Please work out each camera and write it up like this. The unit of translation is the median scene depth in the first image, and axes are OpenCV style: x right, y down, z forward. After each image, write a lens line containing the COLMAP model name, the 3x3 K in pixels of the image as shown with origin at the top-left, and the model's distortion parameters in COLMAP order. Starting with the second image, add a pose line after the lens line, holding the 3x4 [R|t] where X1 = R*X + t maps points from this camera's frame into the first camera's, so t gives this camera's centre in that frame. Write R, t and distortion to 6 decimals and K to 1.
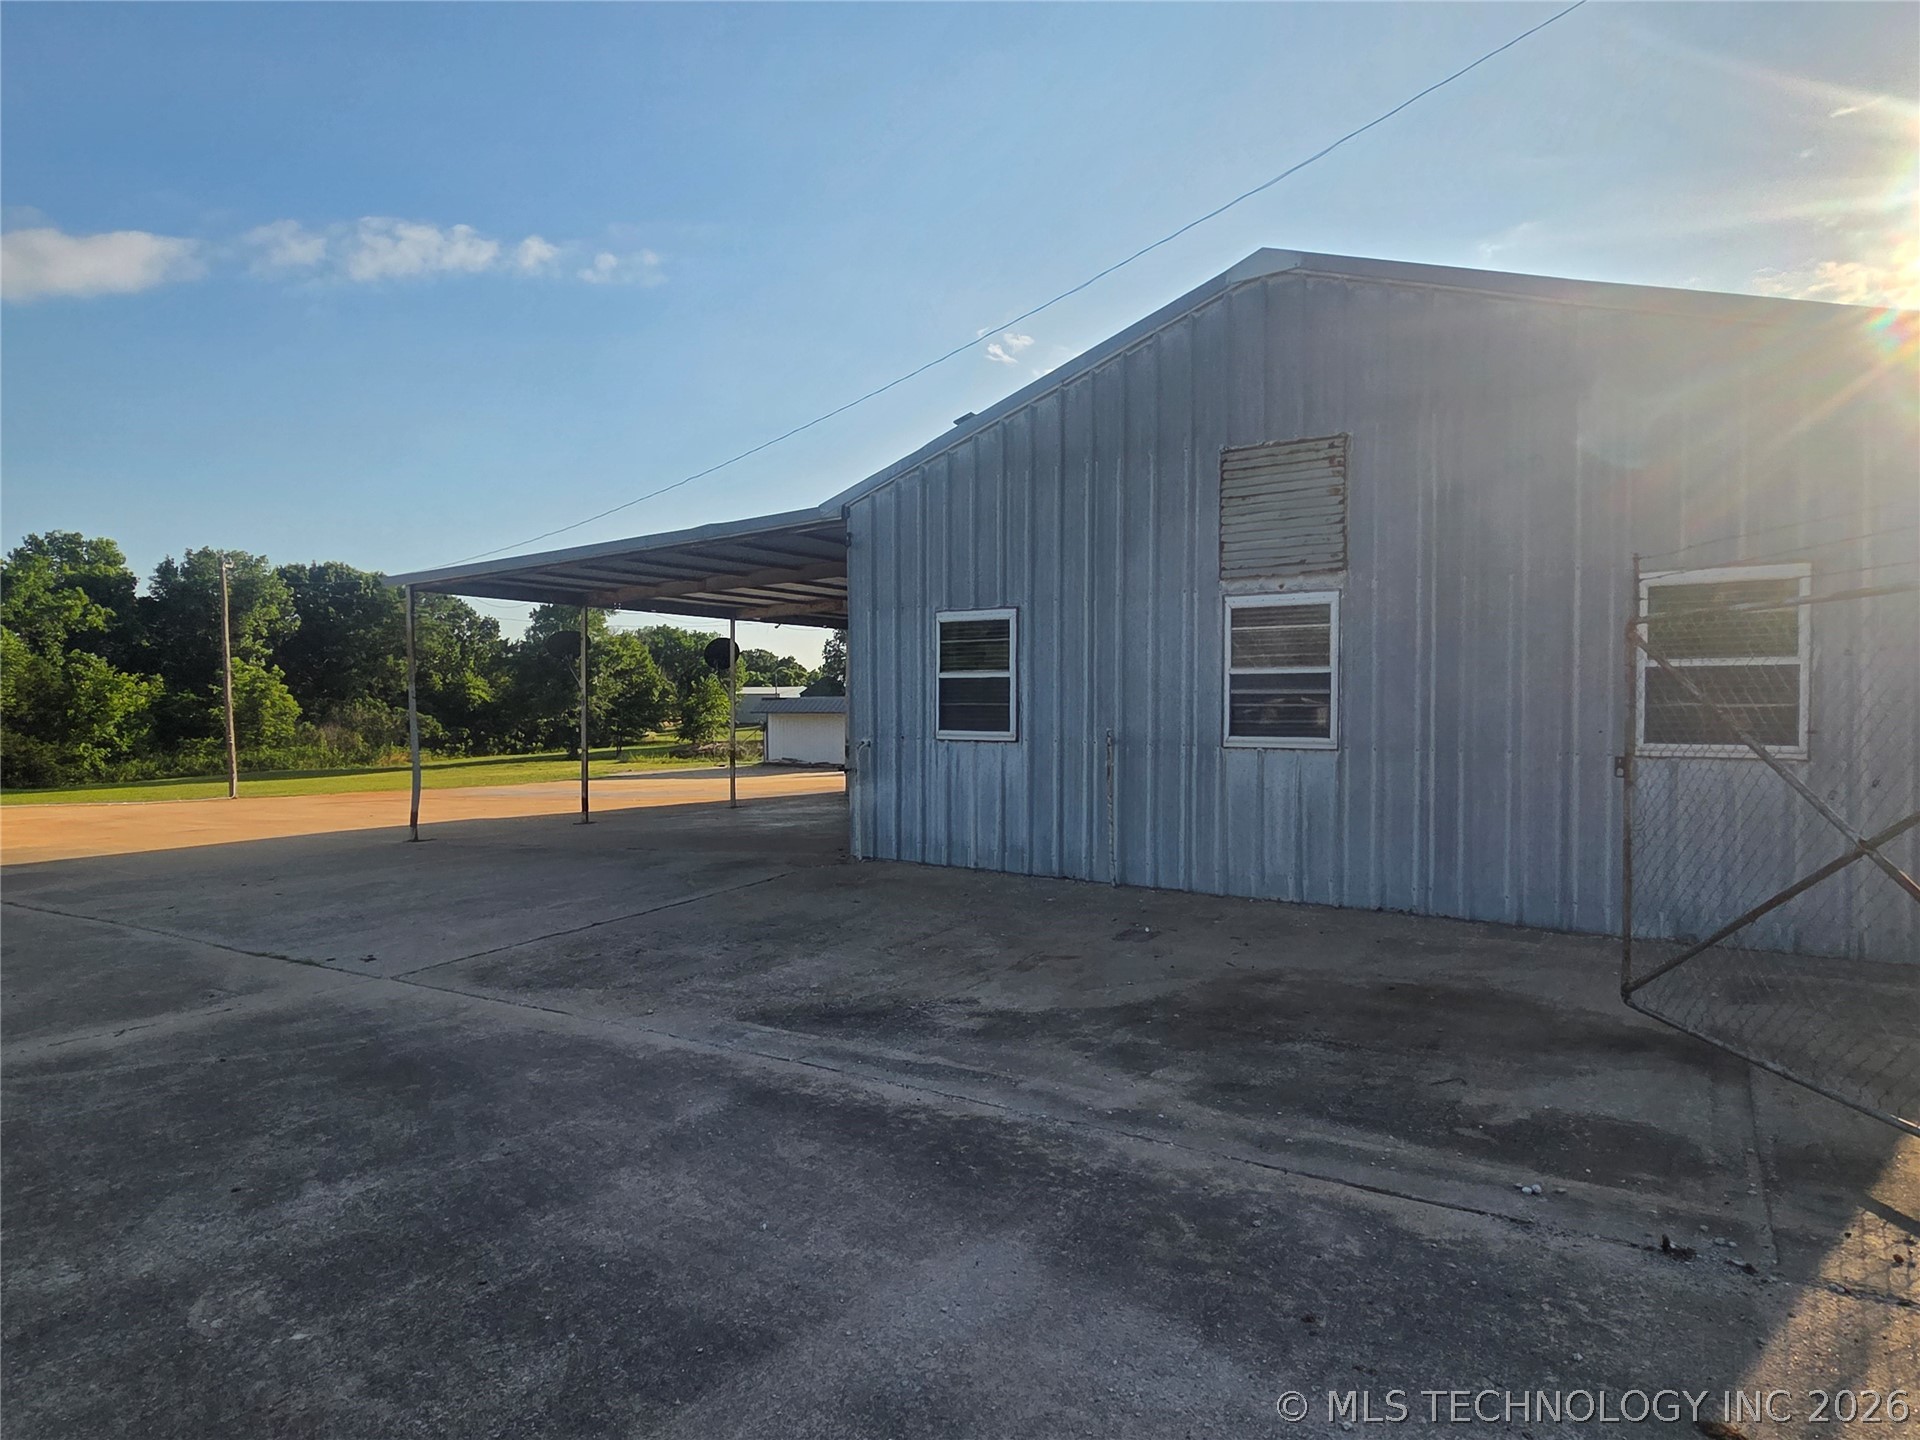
lens RADIAL K [[1065.6, 0, 961.8], [0, 1065.6, 723.4], [0, 0, 1]] dist [0.003794, -0.000324]
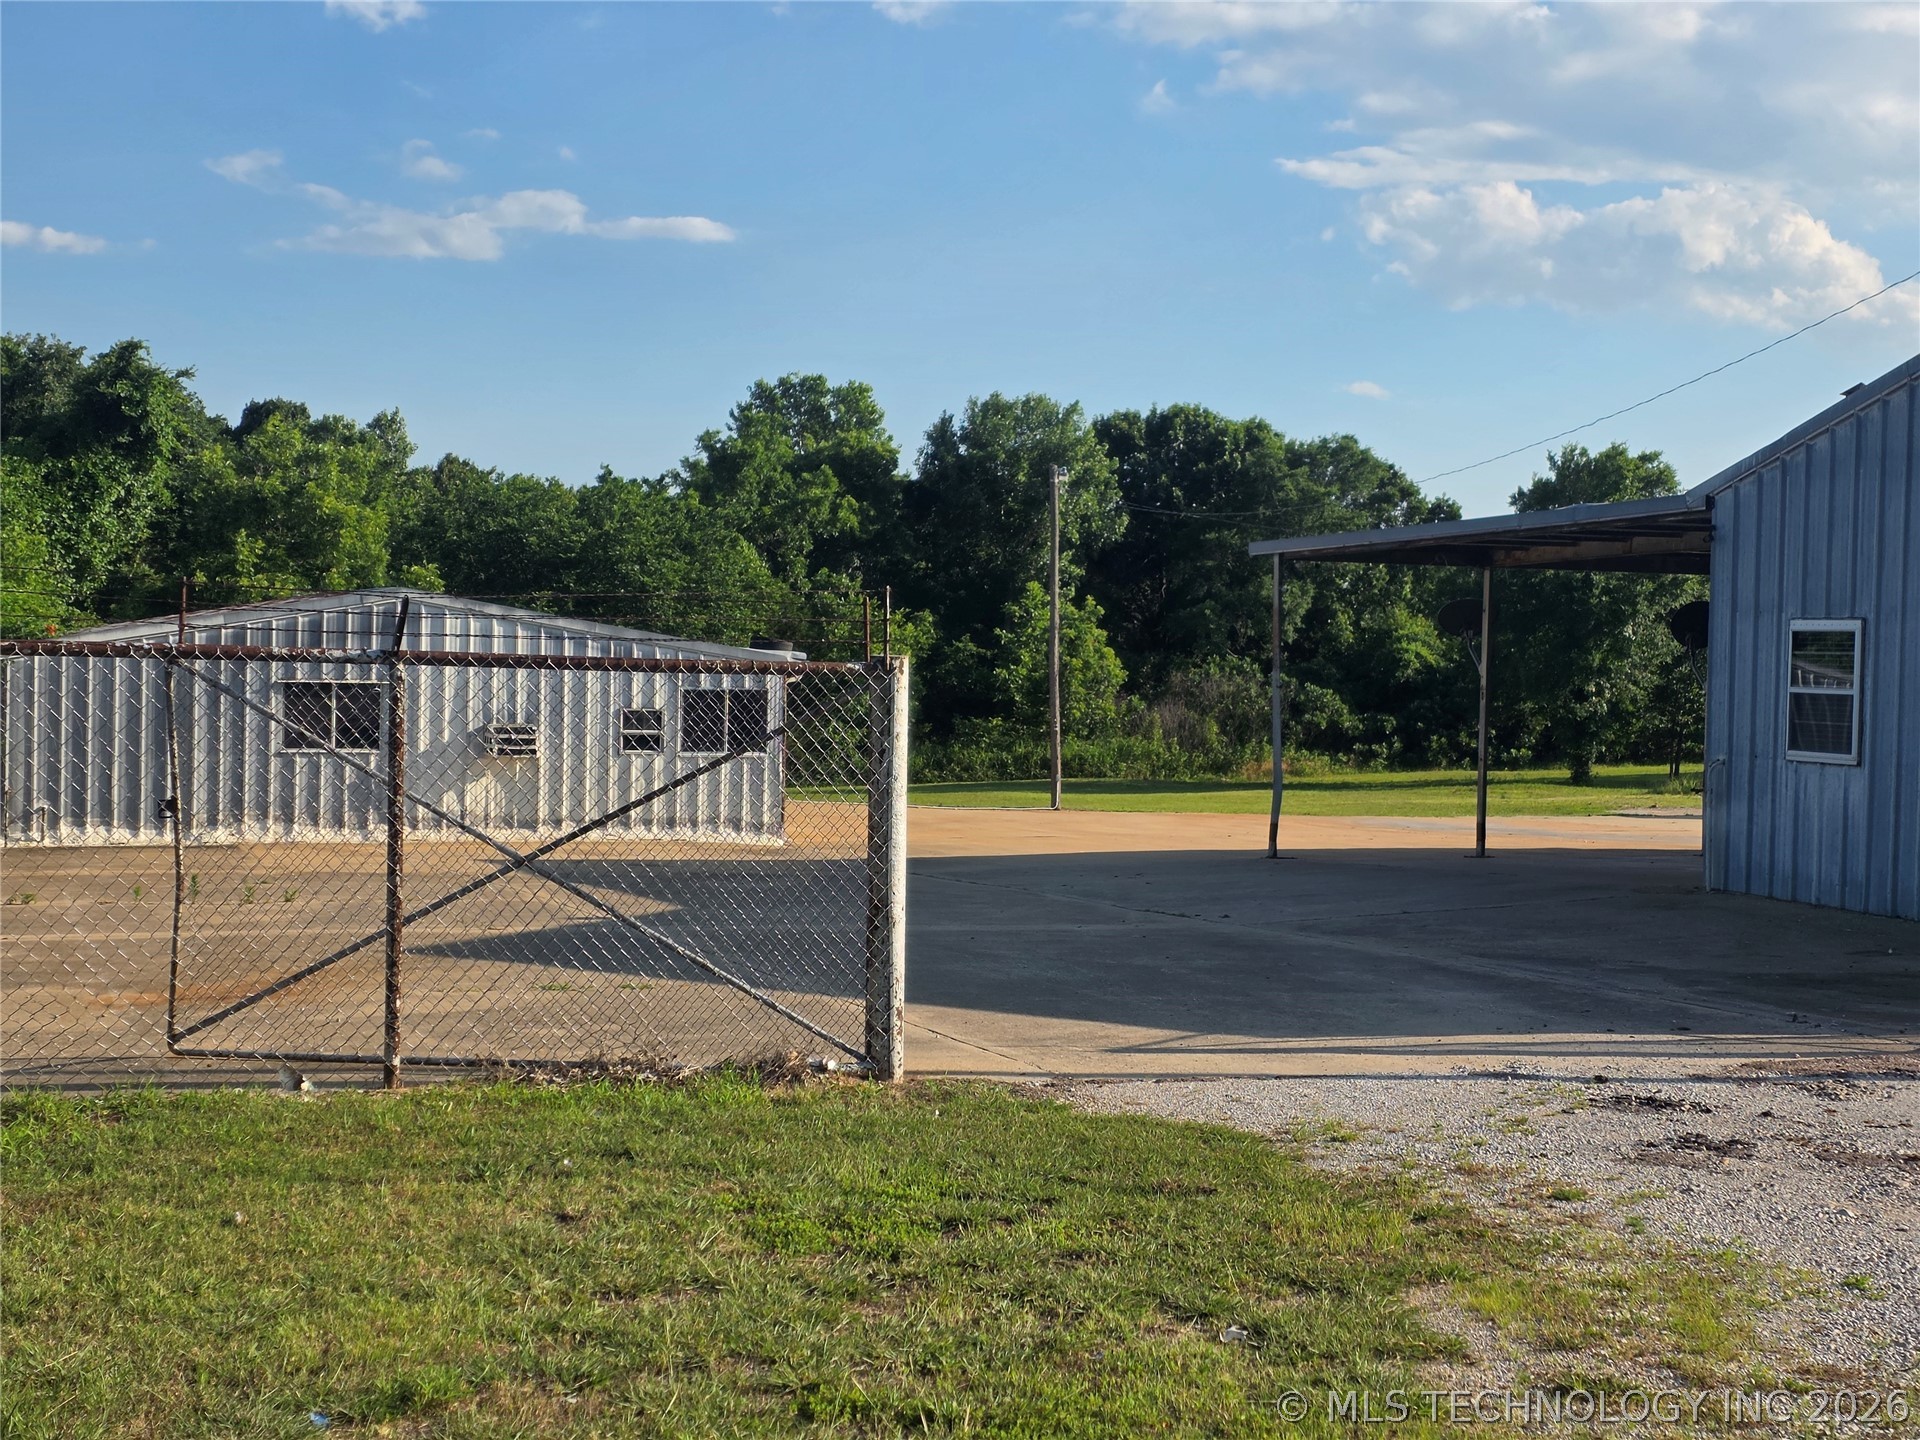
lens RADIAL K [[2533.3, 0, 957.4], [0, 2533.3, 727.2], [0, 0, 1]] dist [0.162507, 0.000000]
pose [[0.816993, 0.036088, -0.575517, 0.092385], [-0.032734, 0.999333, 0.016195, -0.003516], [0.575717, 0.005608, 0.817630, -0.166747]]
